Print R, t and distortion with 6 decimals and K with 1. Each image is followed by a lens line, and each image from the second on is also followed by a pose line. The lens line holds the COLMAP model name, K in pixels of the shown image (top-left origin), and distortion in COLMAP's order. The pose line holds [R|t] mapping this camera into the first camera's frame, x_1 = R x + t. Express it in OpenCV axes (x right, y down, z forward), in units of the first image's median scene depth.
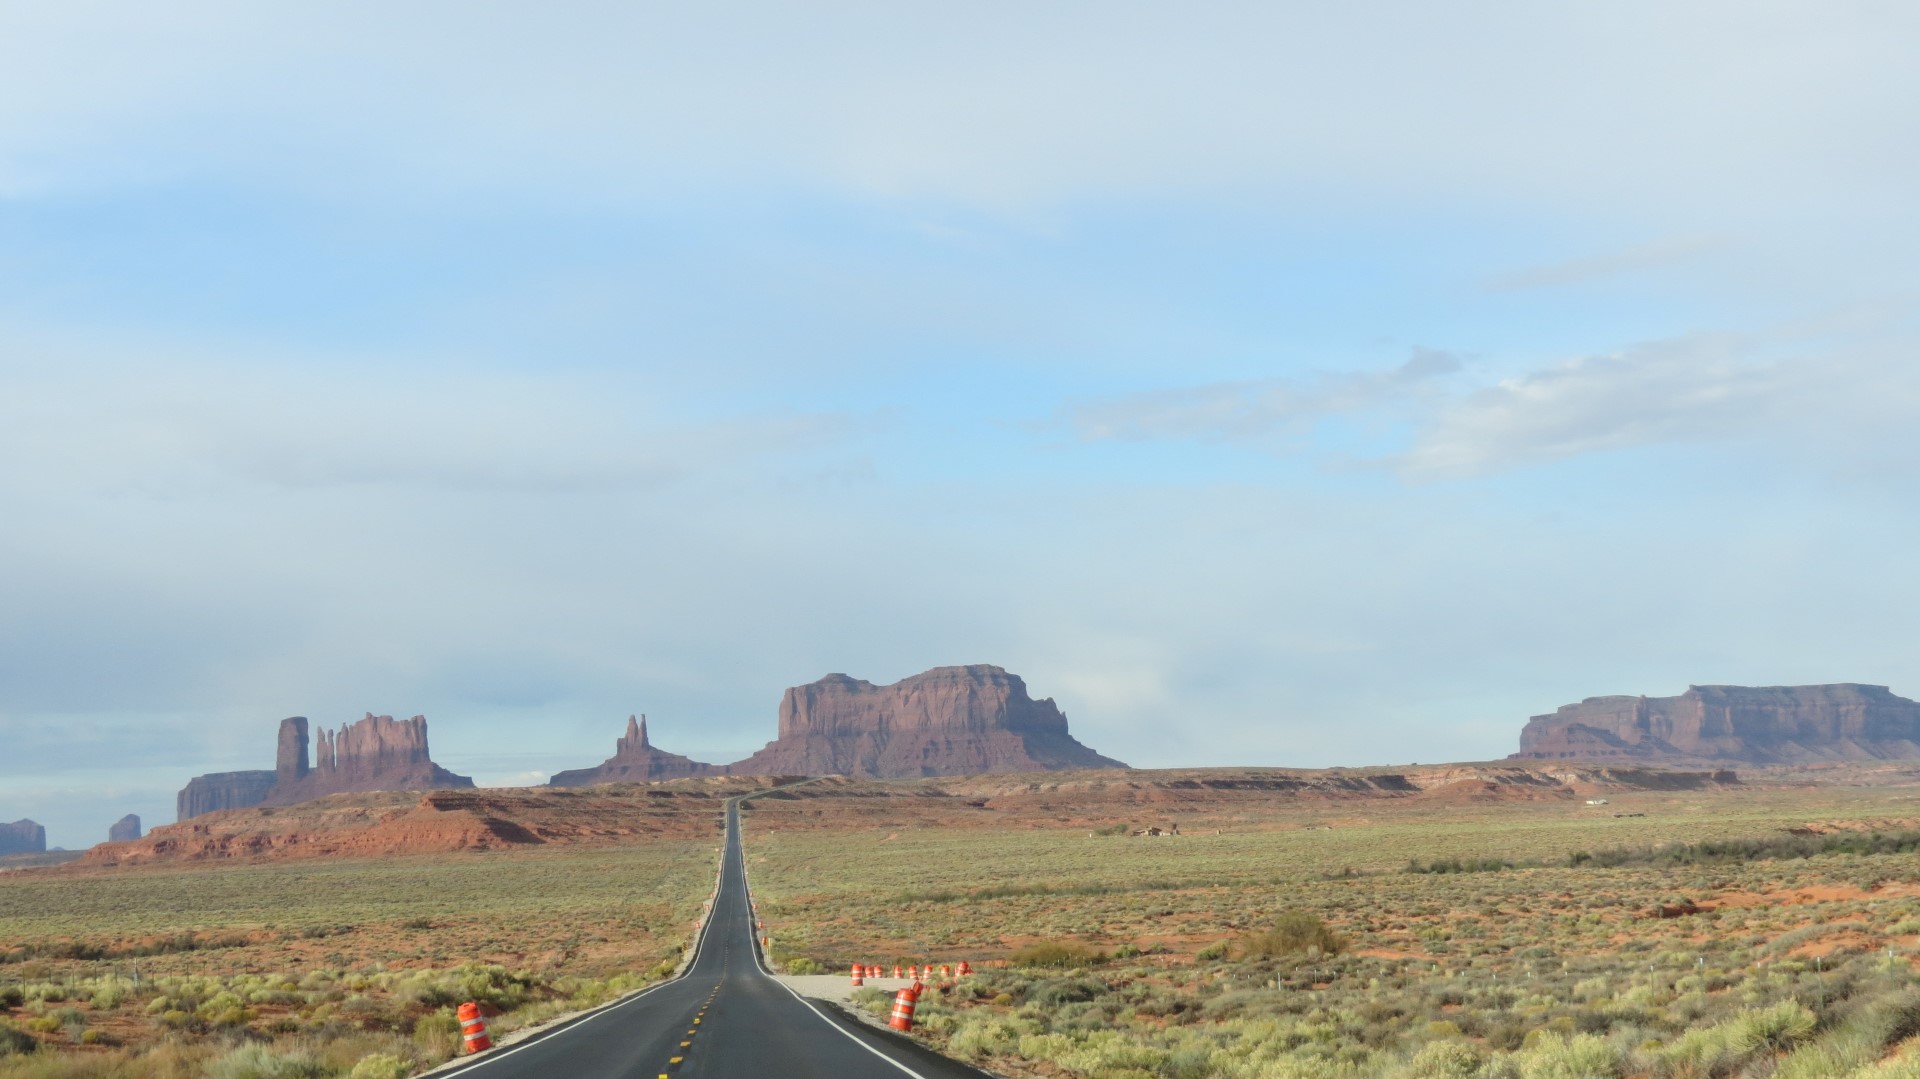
lens RADIAL K [[3925.2, 0, 972.9], [0, 3925.2, 539.9], [0, 0, 1]] dist [-0.038000, 0.000000]
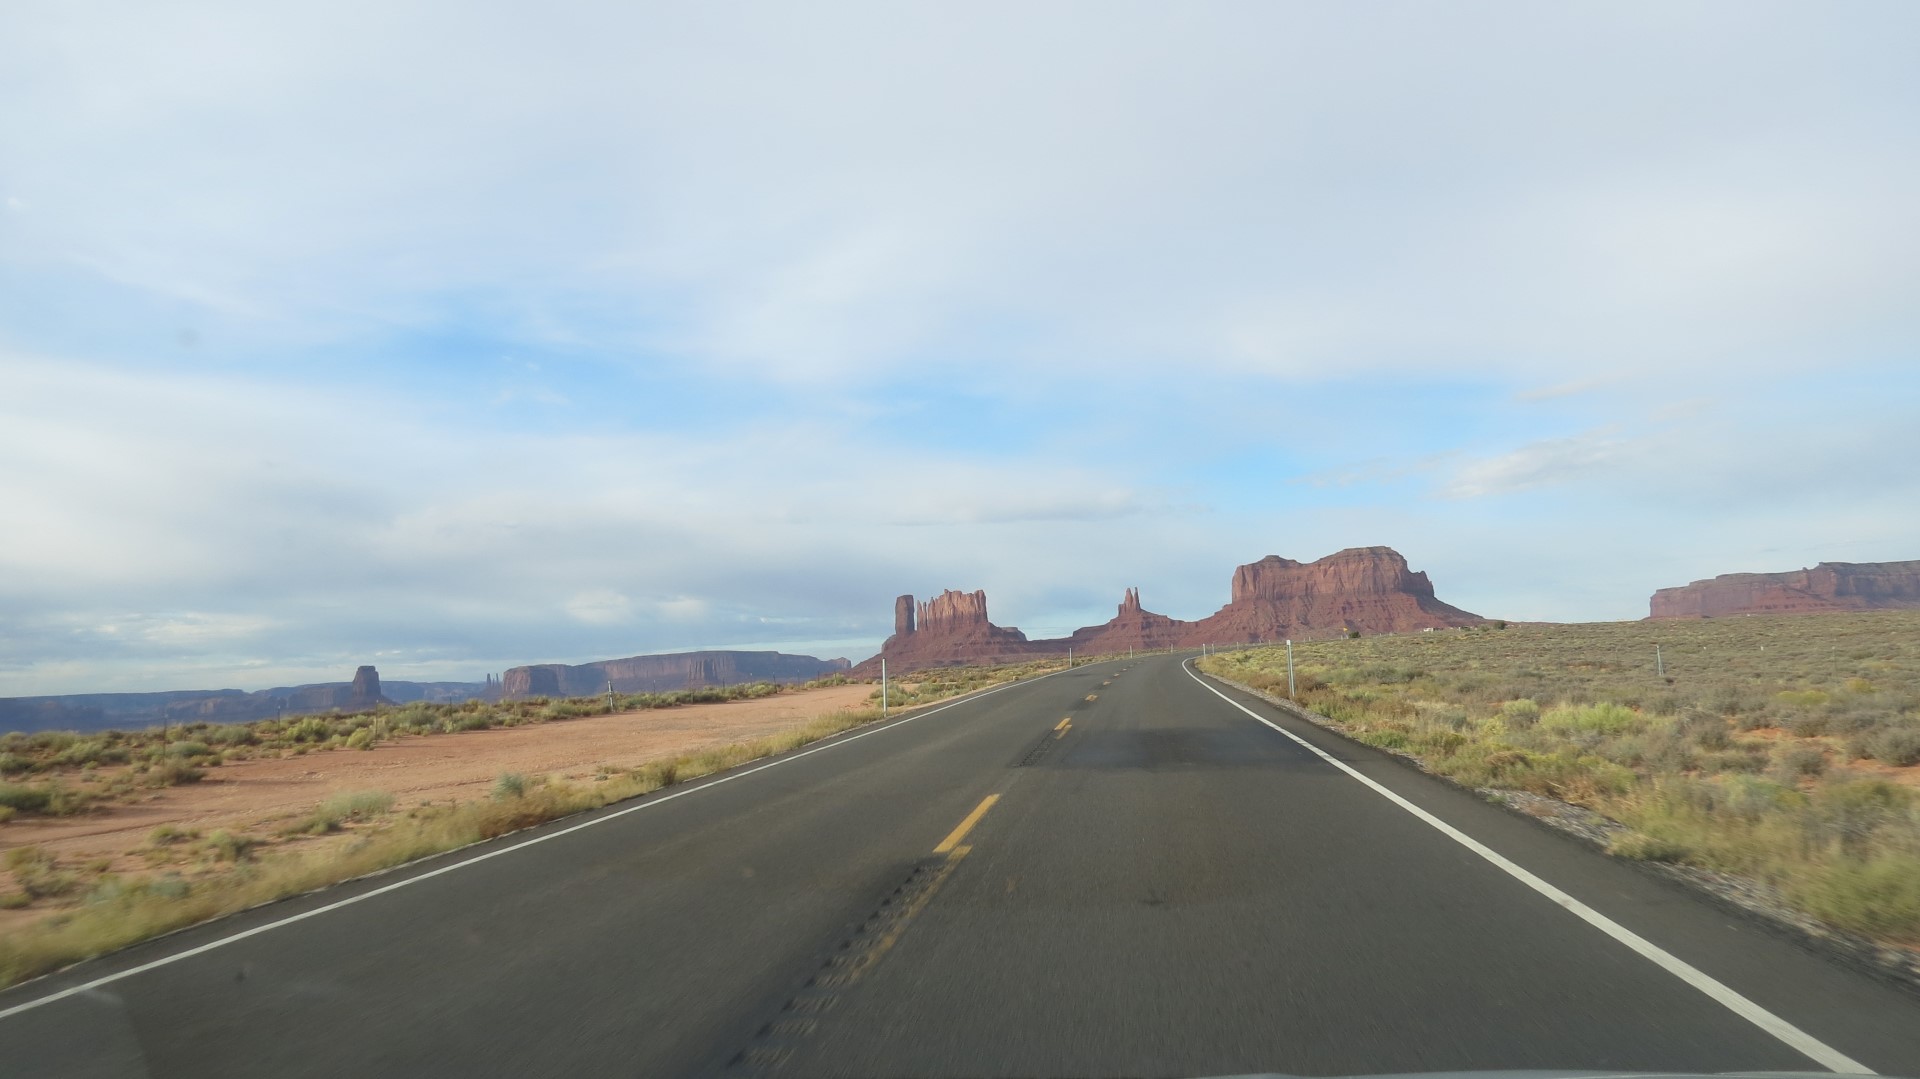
lens RADIAL K [[1396.0, 0, 971.4], [0, 1396.0, 520.6], [0, 0, 1]] dist [-0.011006, 0.013872]
pose [[0.981585, -0.029099, -0.188798, -0.046384], [0.024931, 0.999391, -0.024414, 0.031312], [0.189393, 0.019258, 0.981712, 0.490139]]
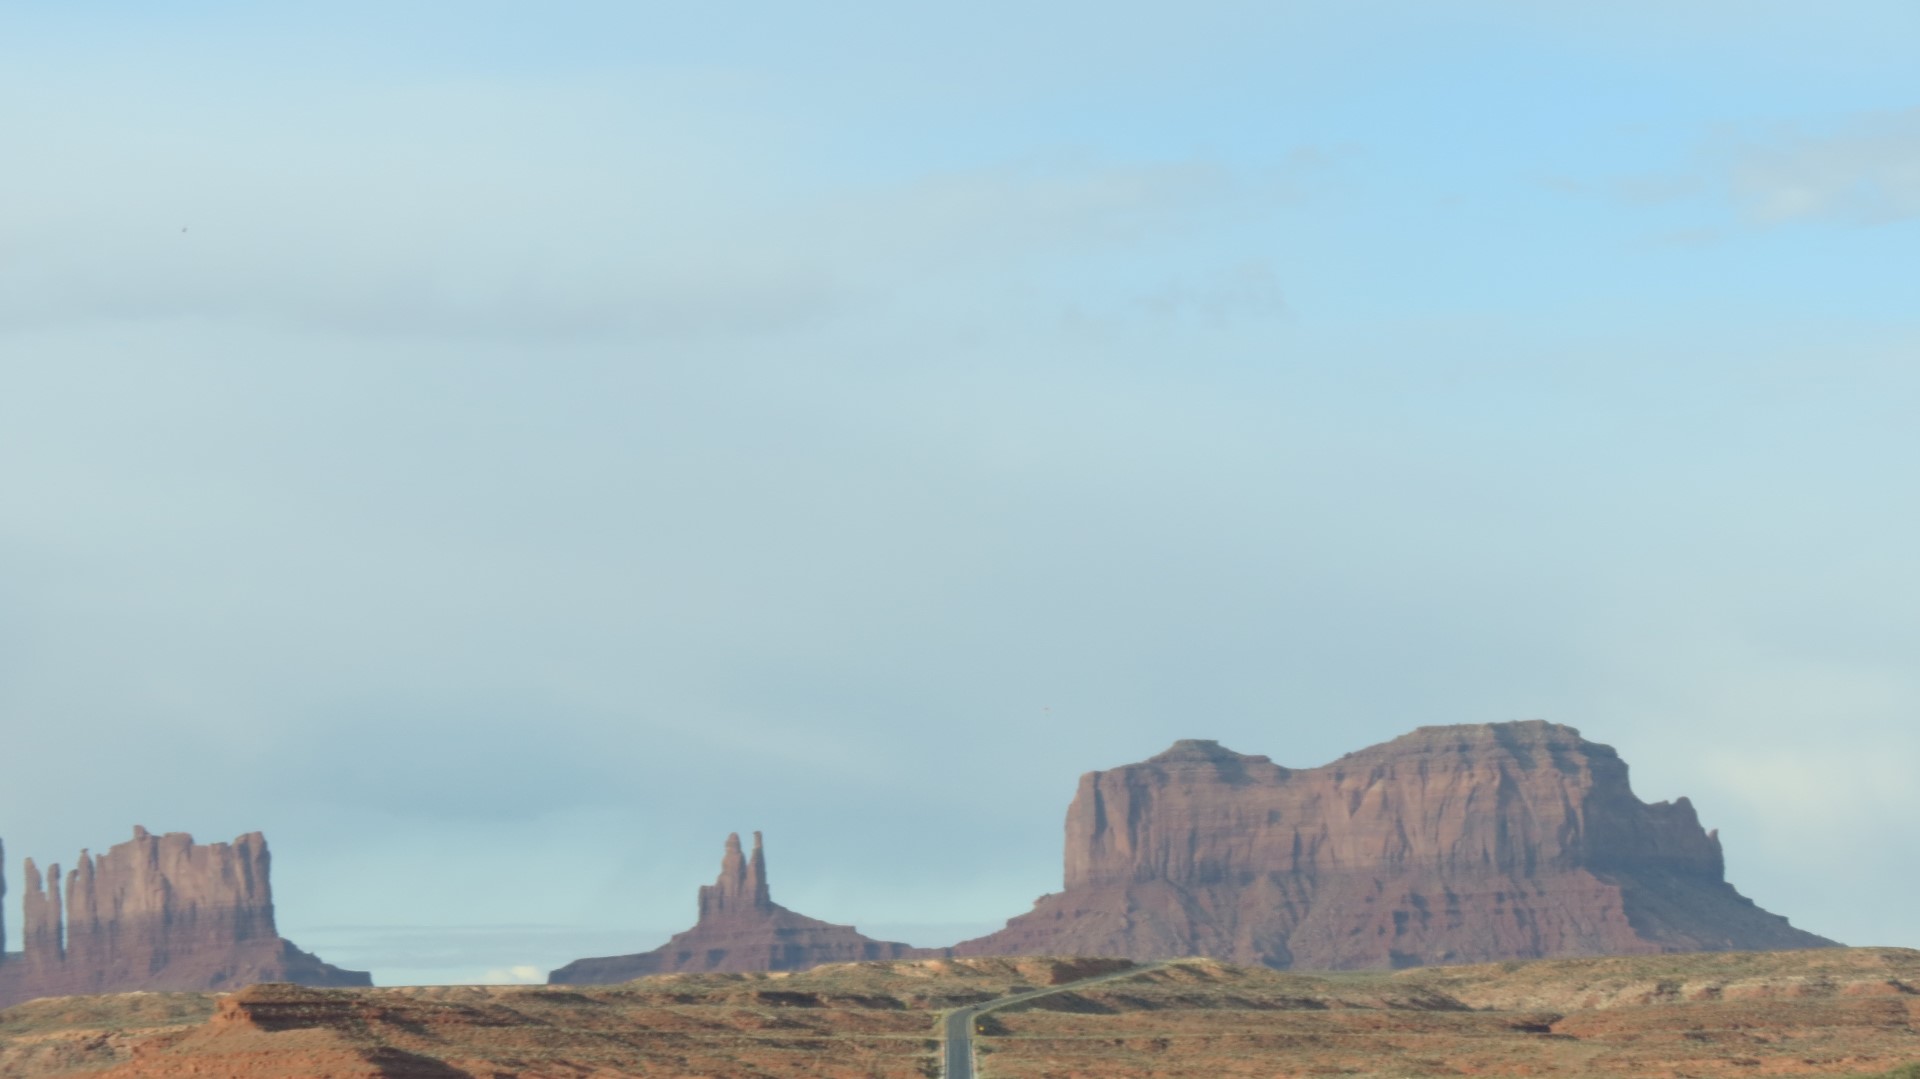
lens RADIAL K [[8776.3, 0, 892.0], [0, 8776.3, 516.0], [0, 0, 1]] dist [0.048800, 0.000000]
pose [[0.997618, 0.001088, -0.068965, -0.000959], [-0.000590, 0.999974, 0.007234, 0.001816], [0.068971, -0.007176, 0.997593, 0.016830]]
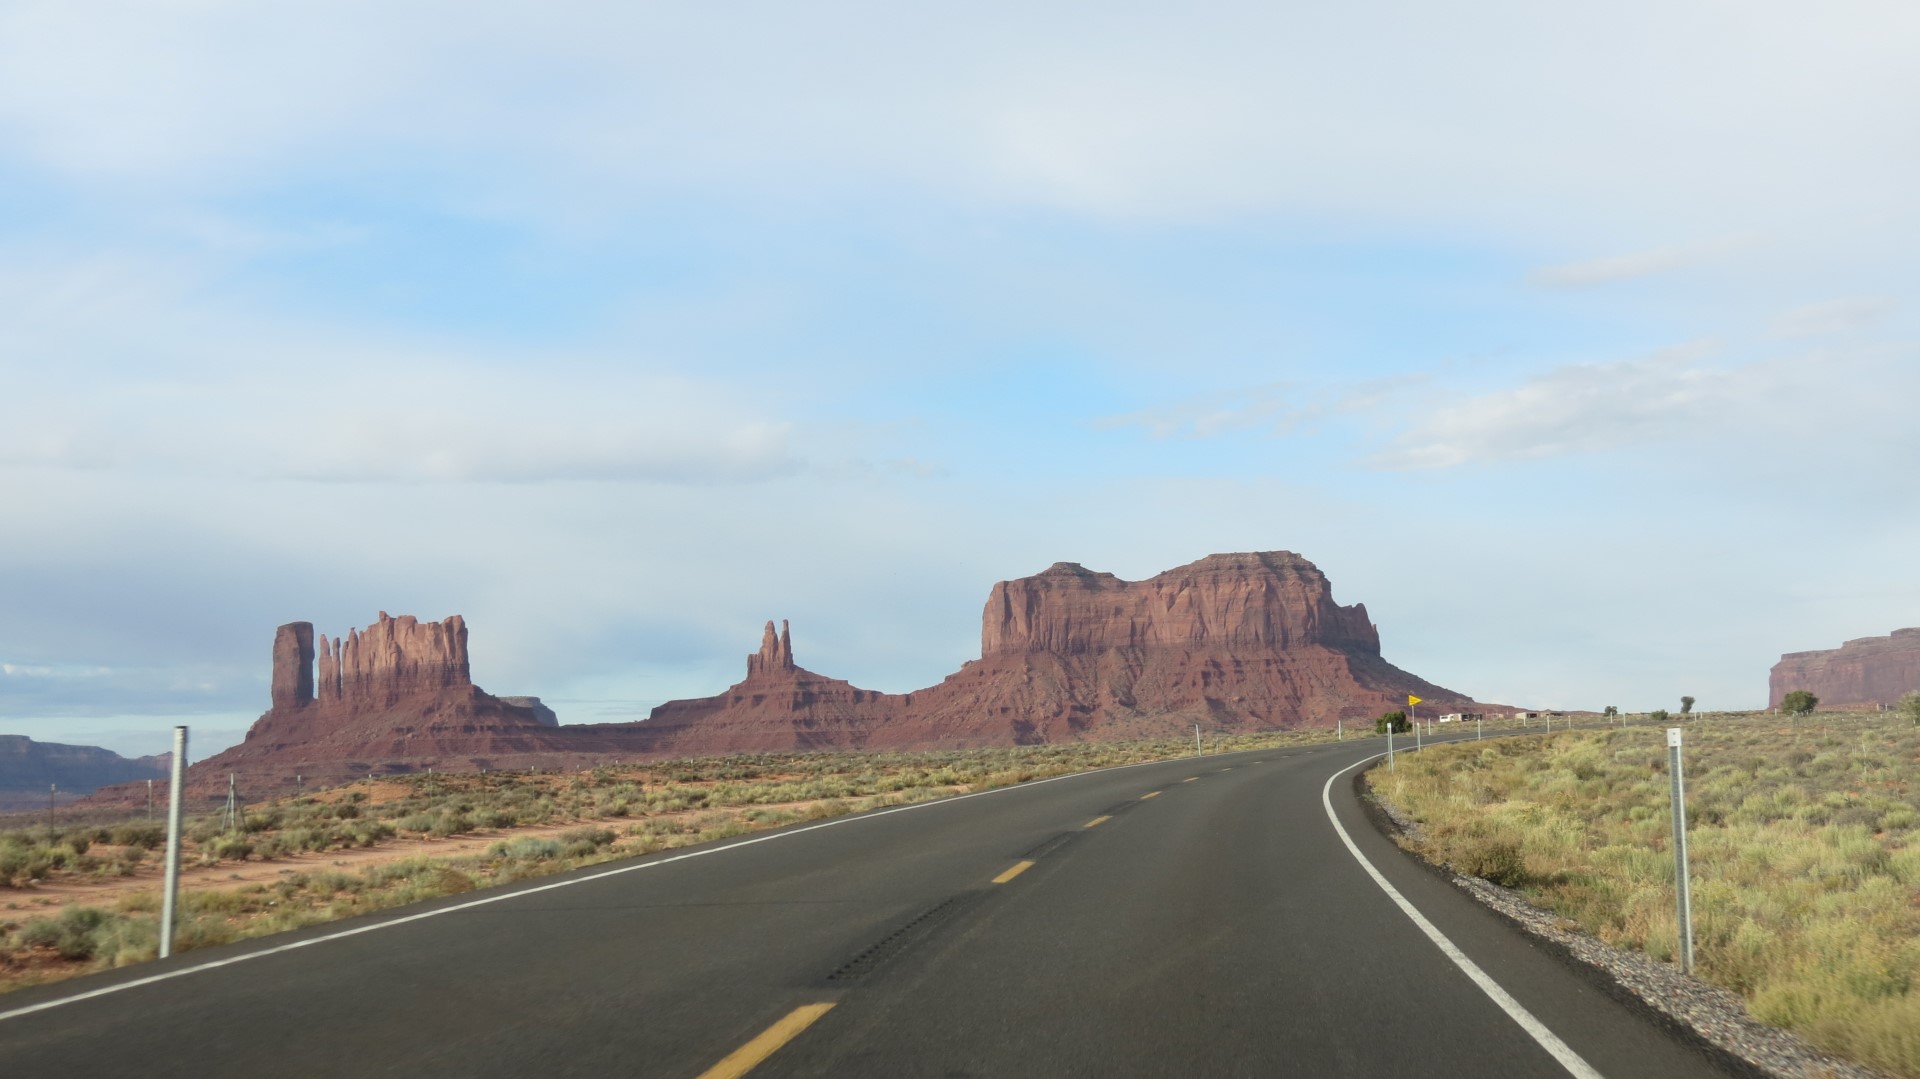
lens RADIAL K [[2825.0, 0, 976.3], [0, 2825.0, 533.2], [0, 0, 1]] dist [-0.078075, 0.000000]
pose [[0.999932, 0.008262, -0.008223, -0.047033], [-0.008318, 0.999943, -0.006767, 0.032637], [0.008167, 0.006835, 0.999943, 0.508528]]
